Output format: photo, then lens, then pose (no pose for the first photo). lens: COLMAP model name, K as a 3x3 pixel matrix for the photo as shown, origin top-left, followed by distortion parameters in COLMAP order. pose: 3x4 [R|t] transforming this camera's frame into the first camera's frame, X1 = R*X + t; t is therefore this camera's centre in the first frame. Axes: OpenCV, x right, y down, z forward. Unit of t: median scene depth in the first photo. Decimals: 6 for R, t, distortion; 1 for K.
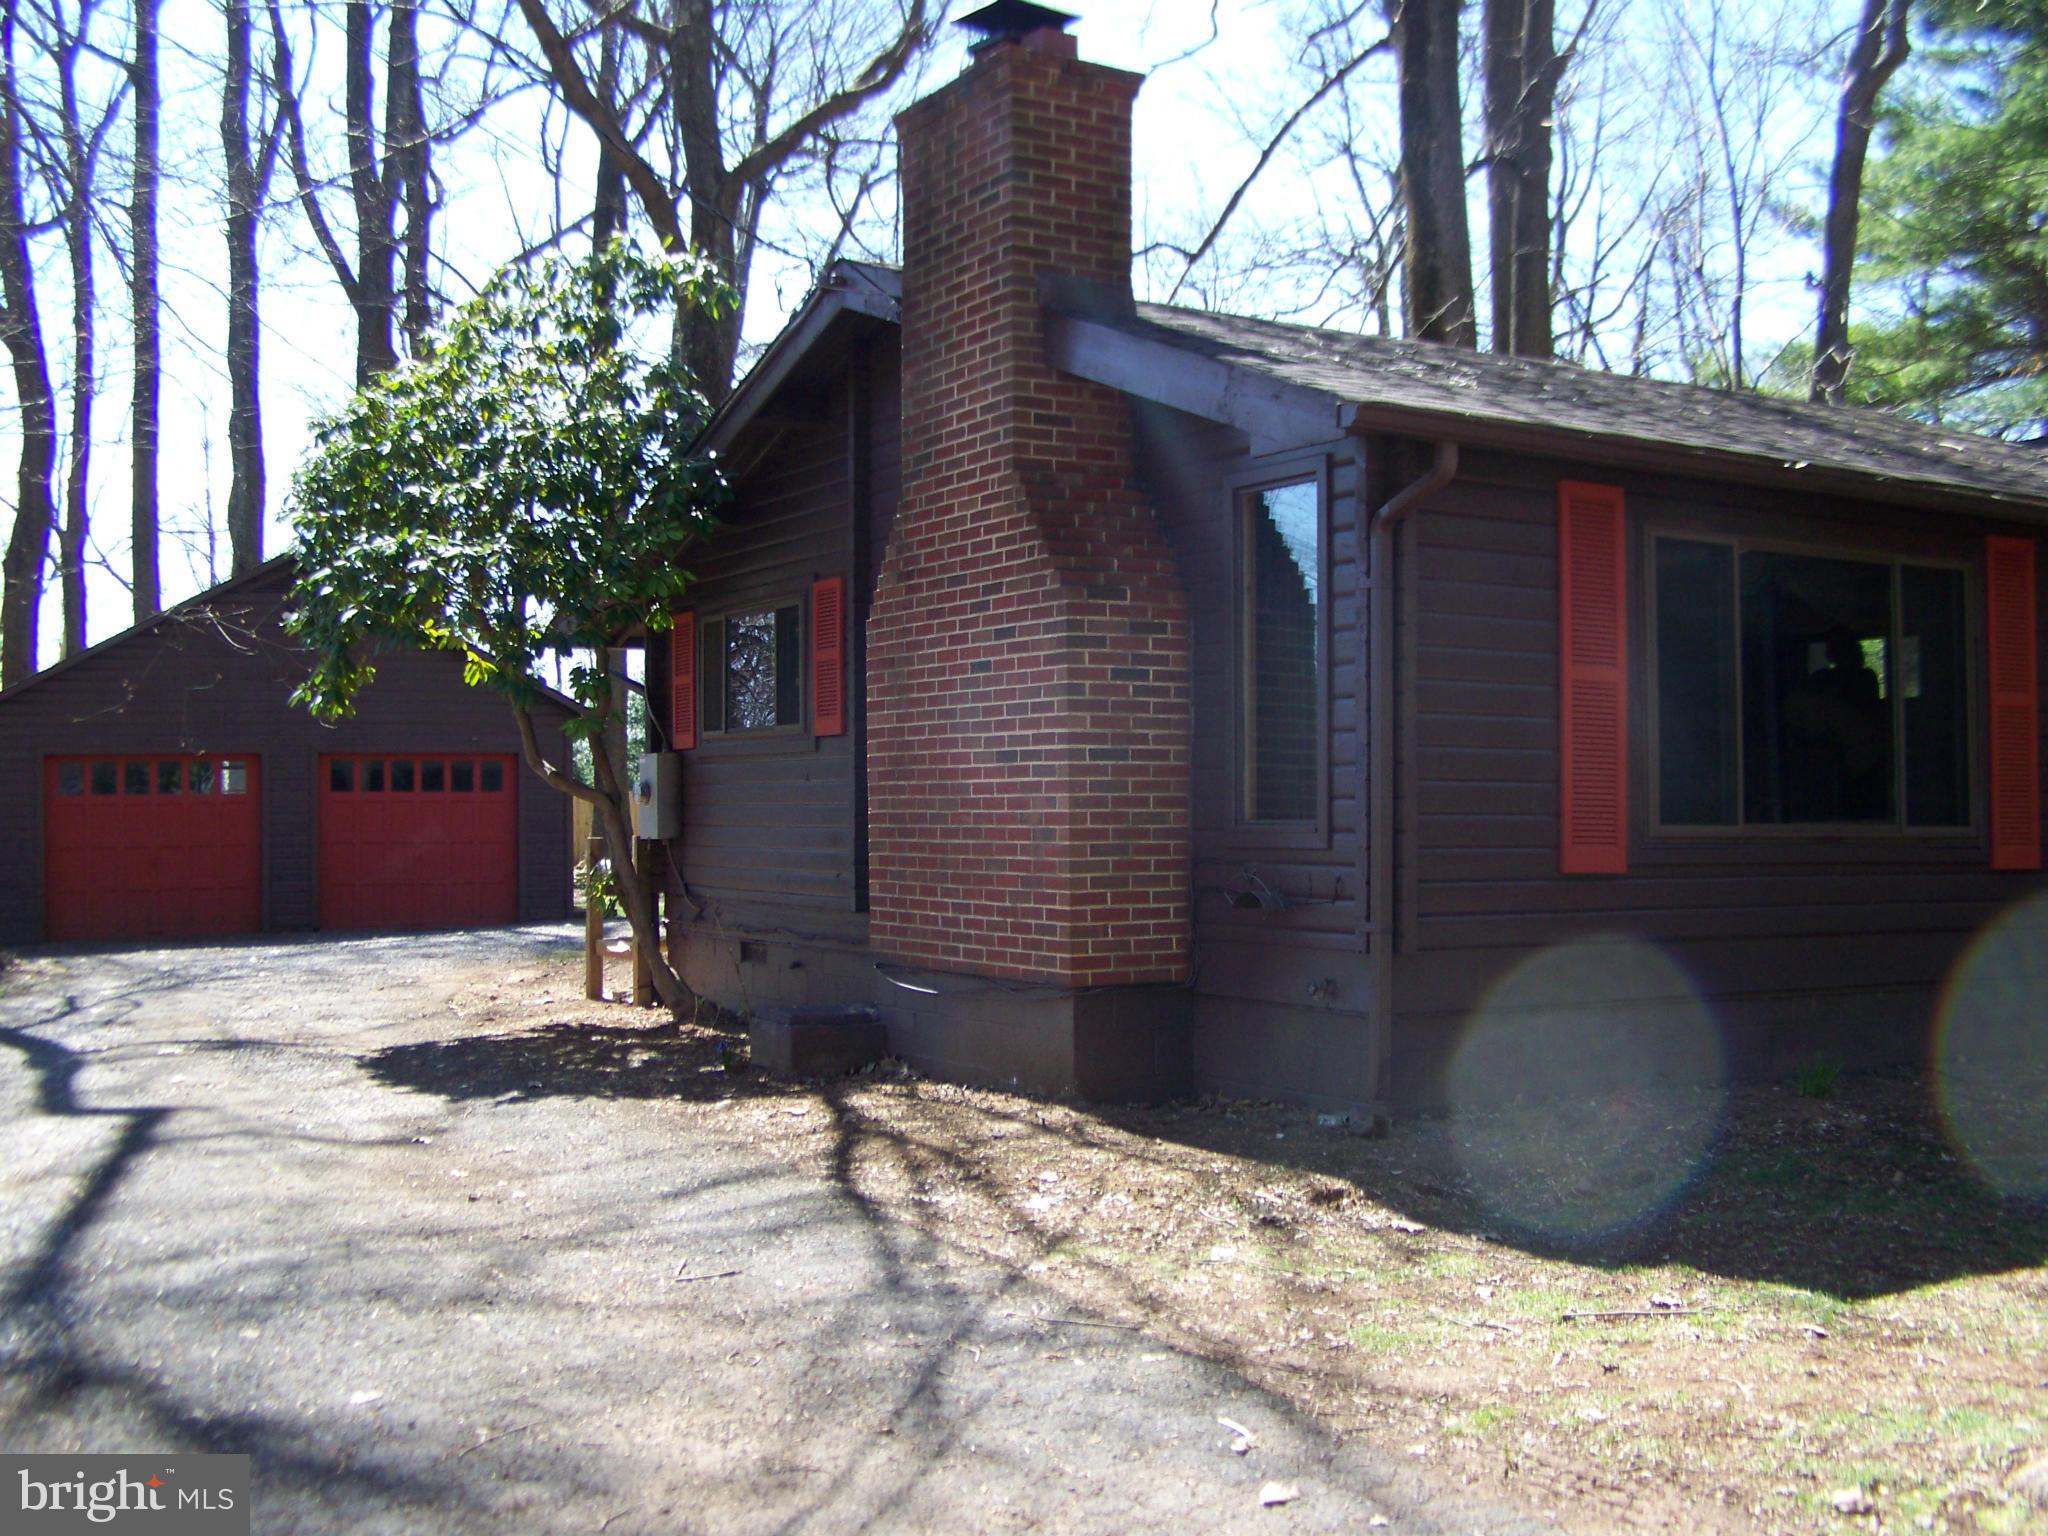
lens RADIAL K [[2690.5, 0, 1024.0], [0, 2690.5, 768.0], [0, 0, 1]] dist [-0.174978, 0.392206]
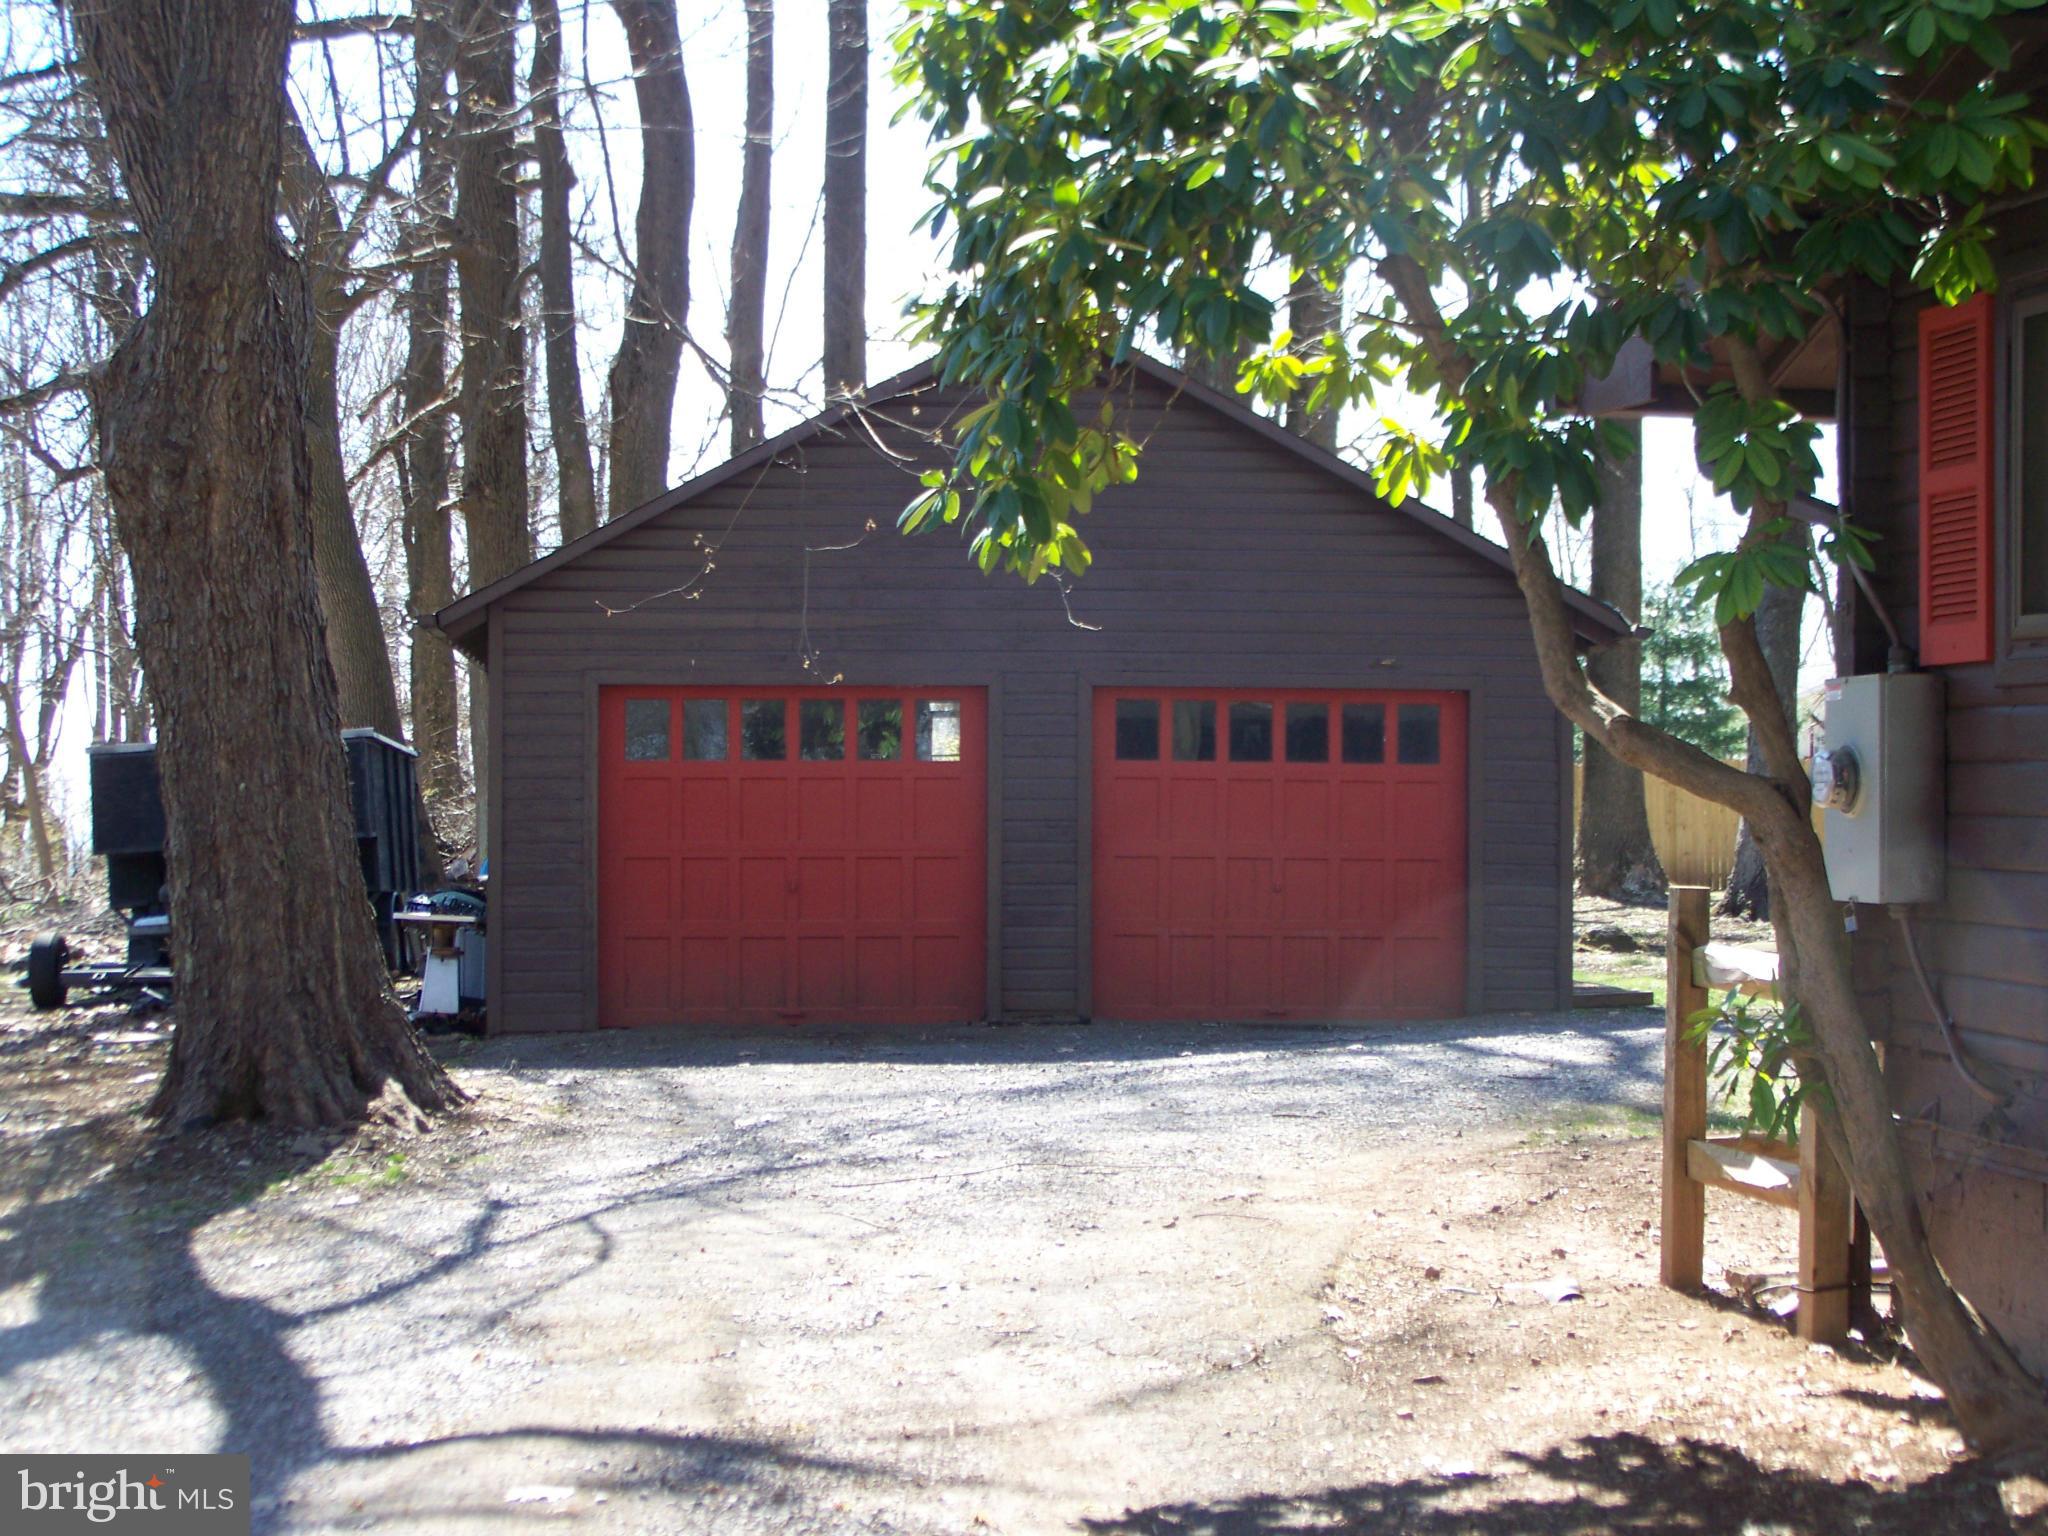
lens RADIAL K [[2690.5, 0, 1024.0], [0, 2690.5, 768.0], [0, 0, 1]] dist [-0.174978, 0.392206]
pose [[0.945247, 0.013802, -0.326065, -0.113593], [-0.009203, 0.999835, 0.015643, 0.002489], [0.326227, -0.011786, 0.945218, 0.537734]]
